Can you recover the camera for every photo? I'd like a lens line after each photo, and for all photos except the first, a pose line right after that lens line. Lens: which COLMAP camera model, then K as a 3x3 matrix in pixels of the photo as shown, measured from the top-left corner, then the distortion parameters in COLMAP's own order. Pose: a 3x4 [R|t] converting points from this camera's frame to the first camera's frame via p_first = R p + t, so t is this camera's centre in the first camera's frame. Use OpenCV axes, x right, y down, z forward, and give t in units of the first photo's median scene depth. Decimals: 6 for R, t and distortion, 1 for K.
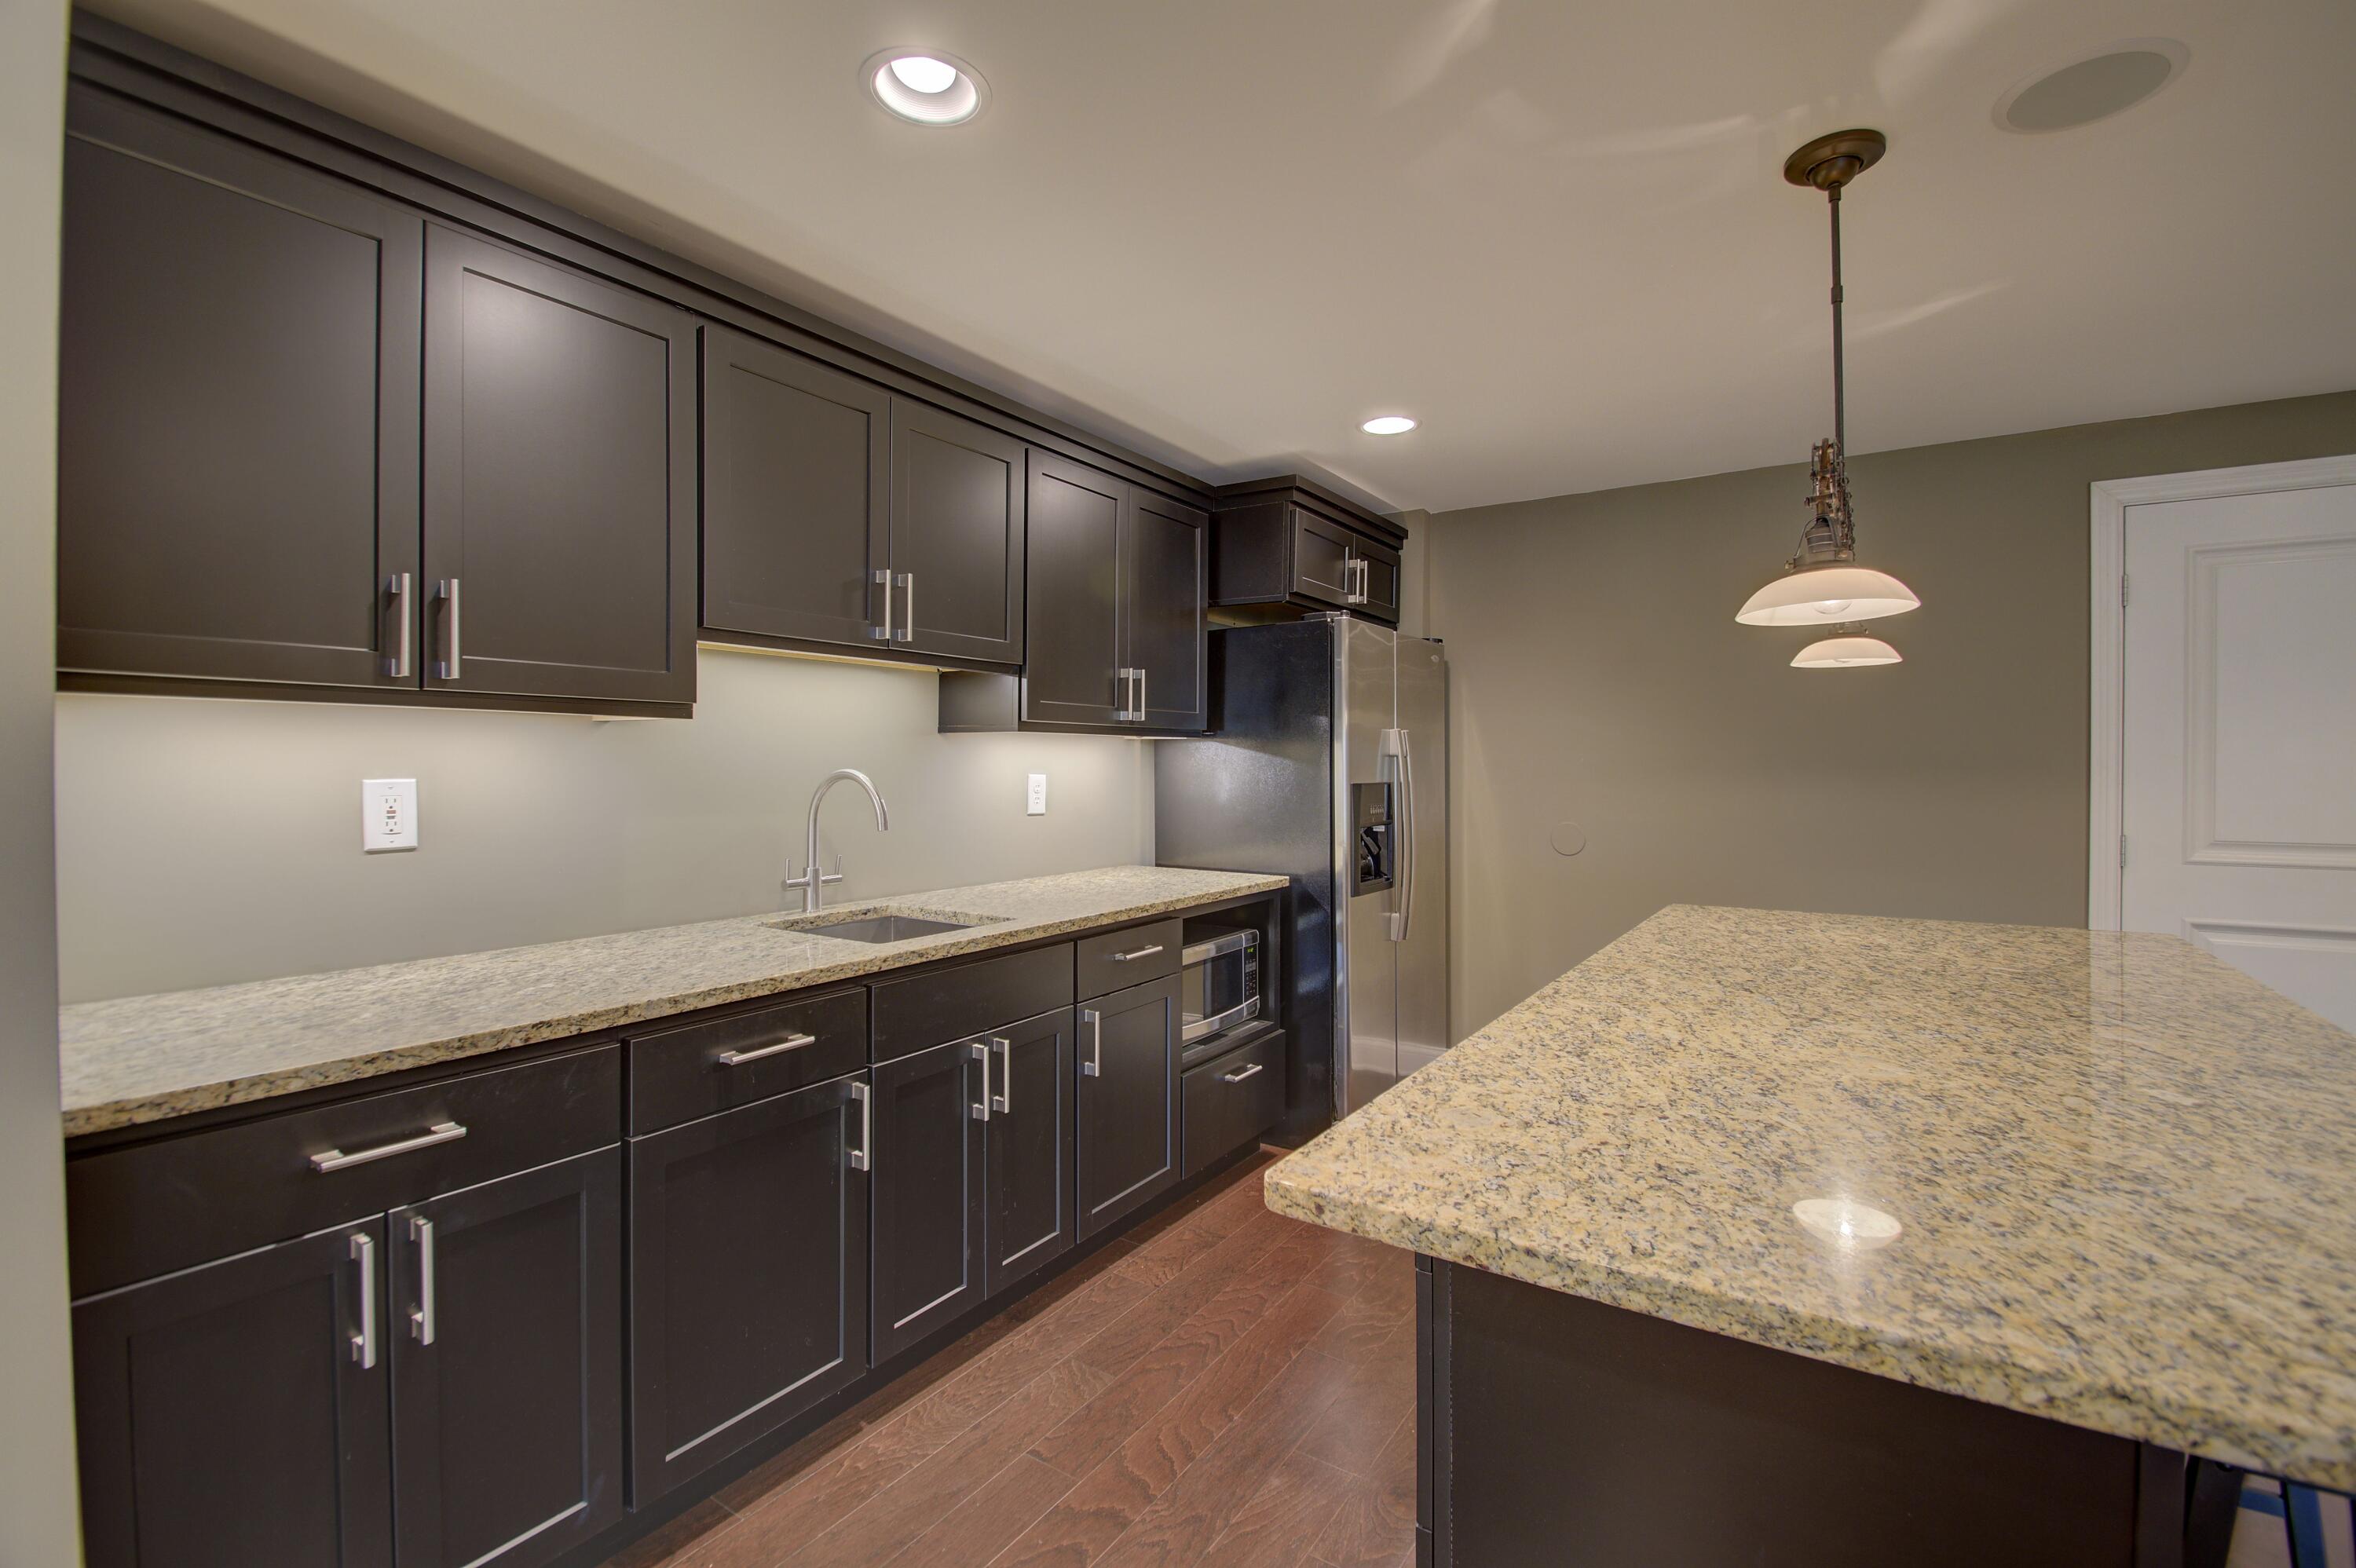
lens RADIAL K [[1030.7, 0, 1178.0], [0, 1030.7, 784.0], [0, 0, 1]] dist [0.021629, -0.023969]
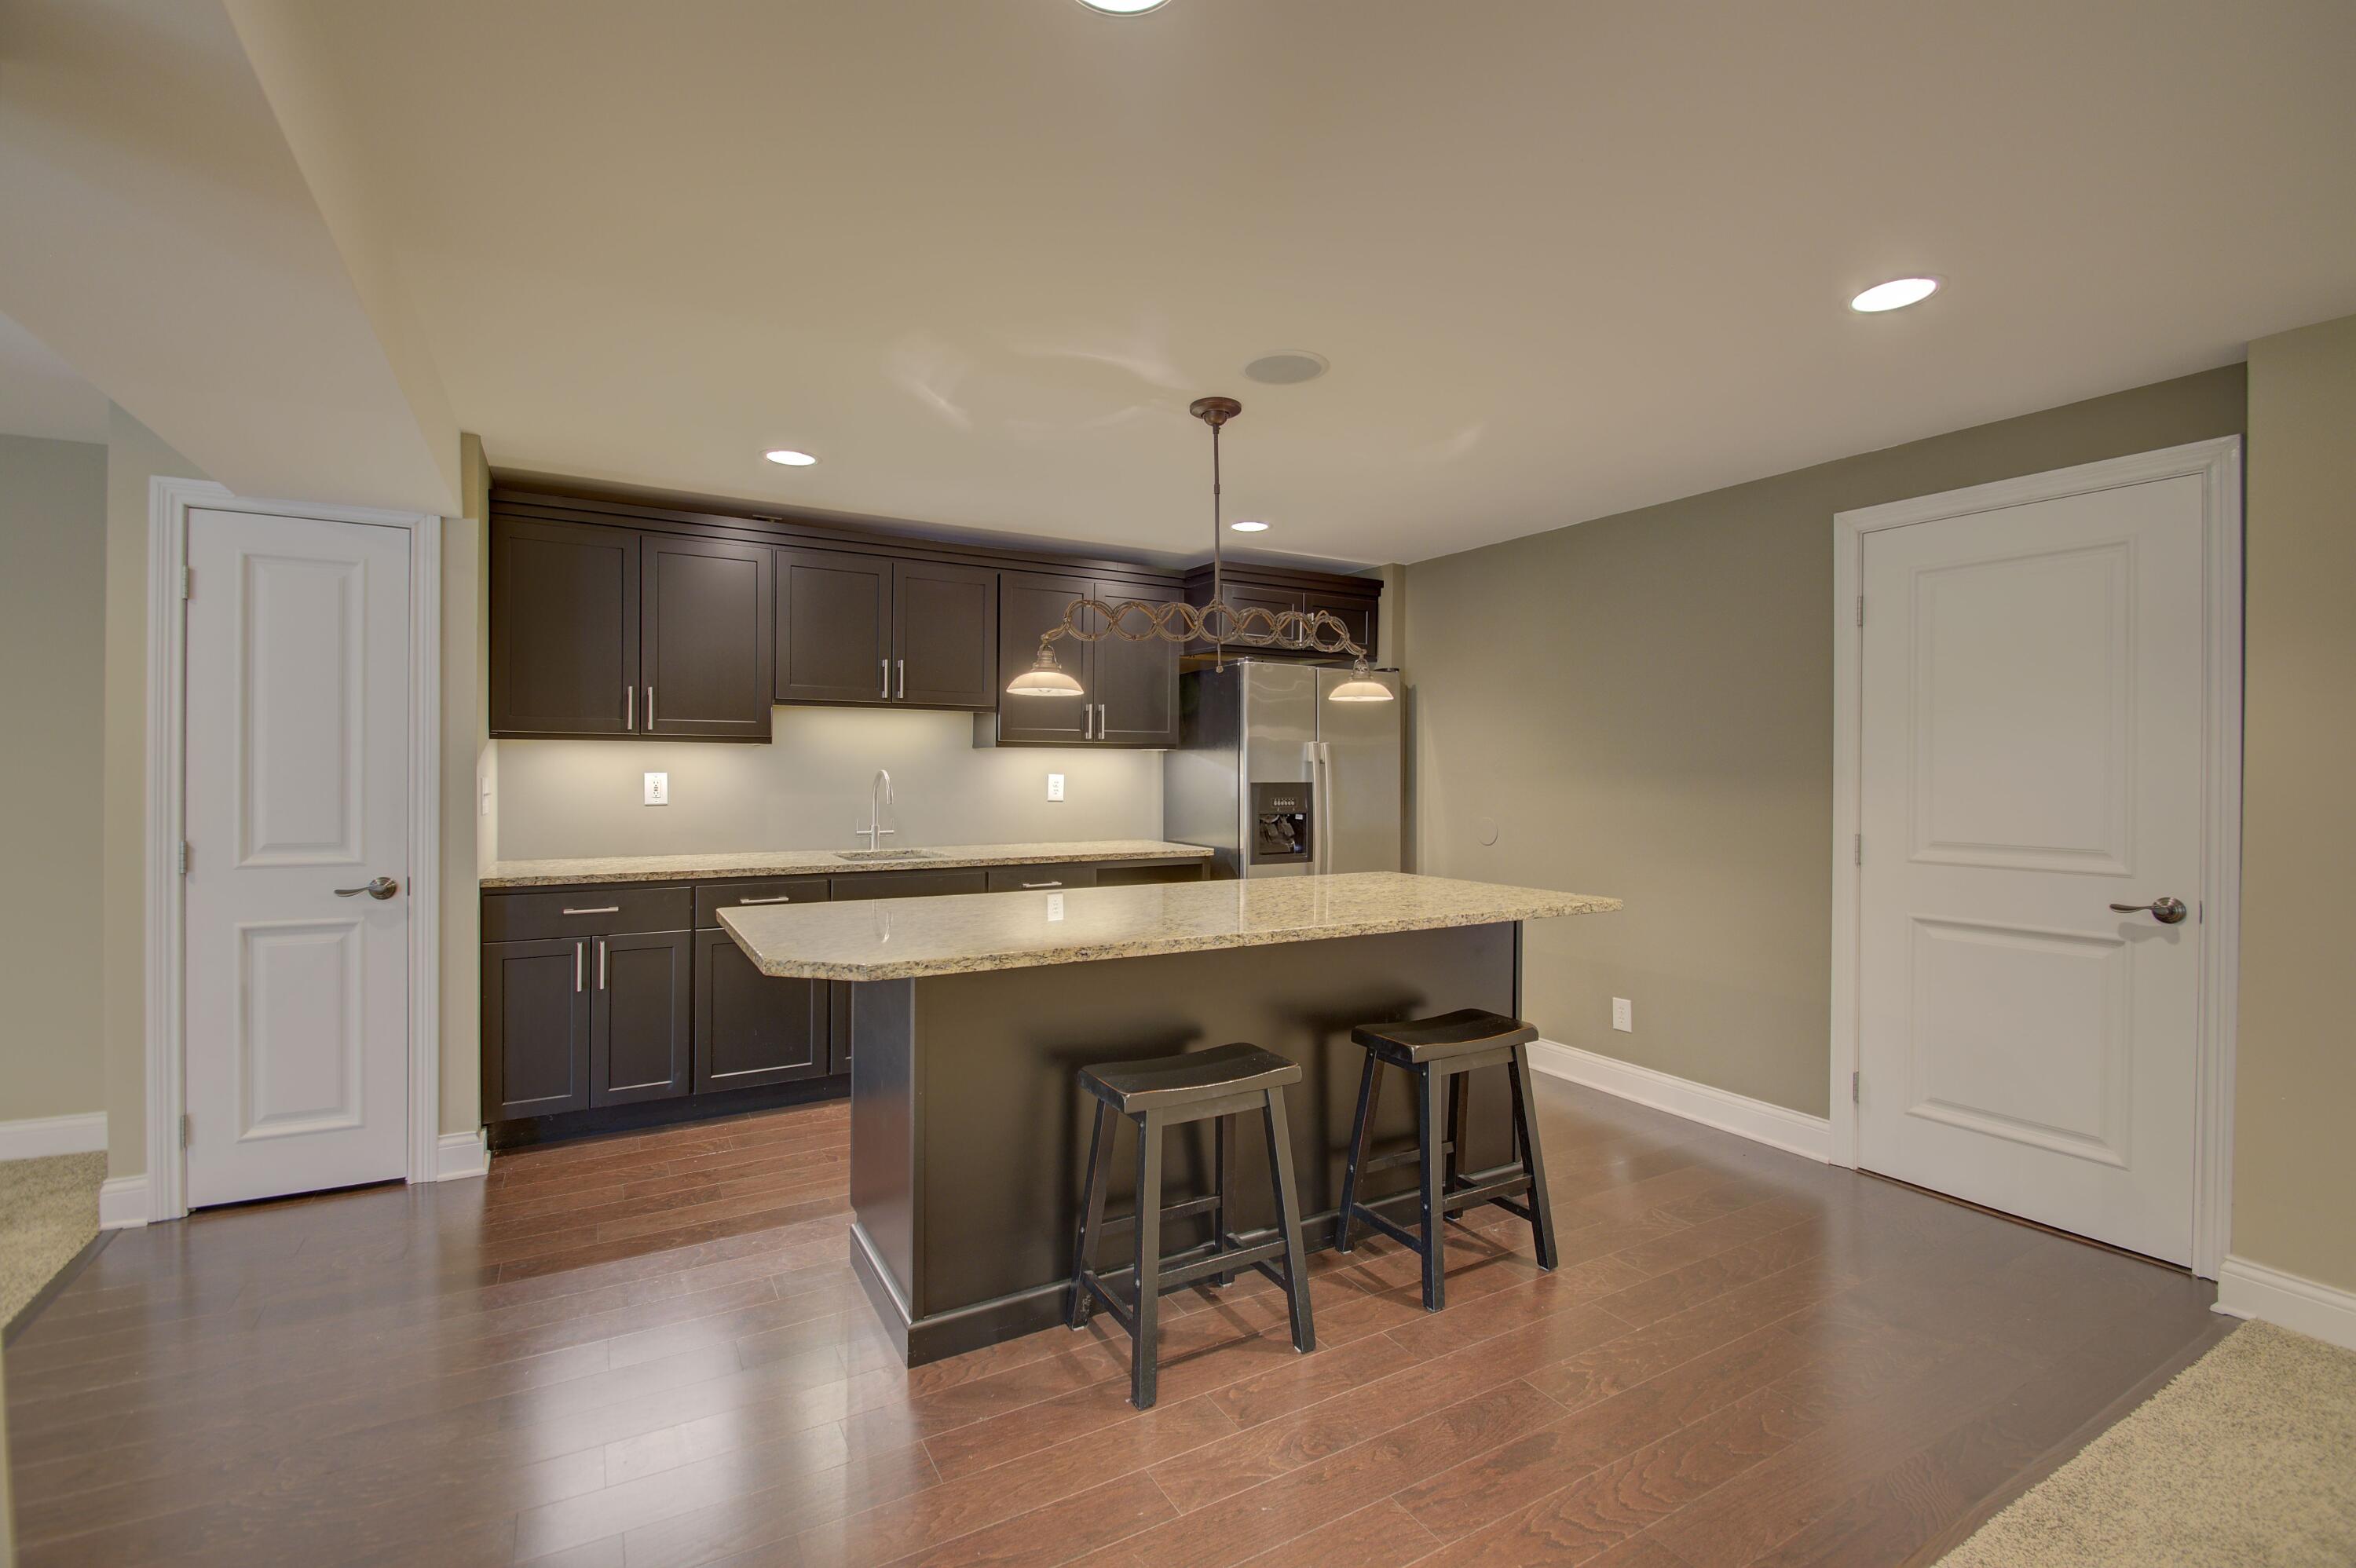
lens RADIAL K [[1030.7, 0, 1178.0], [0, 1030.7, 784.0], [0, 0, 1]] dist [0.021629, -0.023969]
pose [[0.895617, 0.008970, -0.444735, 0.780063], [-0.011499, 0.999929, -0.002989, 0.007926], [0.444677, 0.007791, 0.895657, -0.311309]]
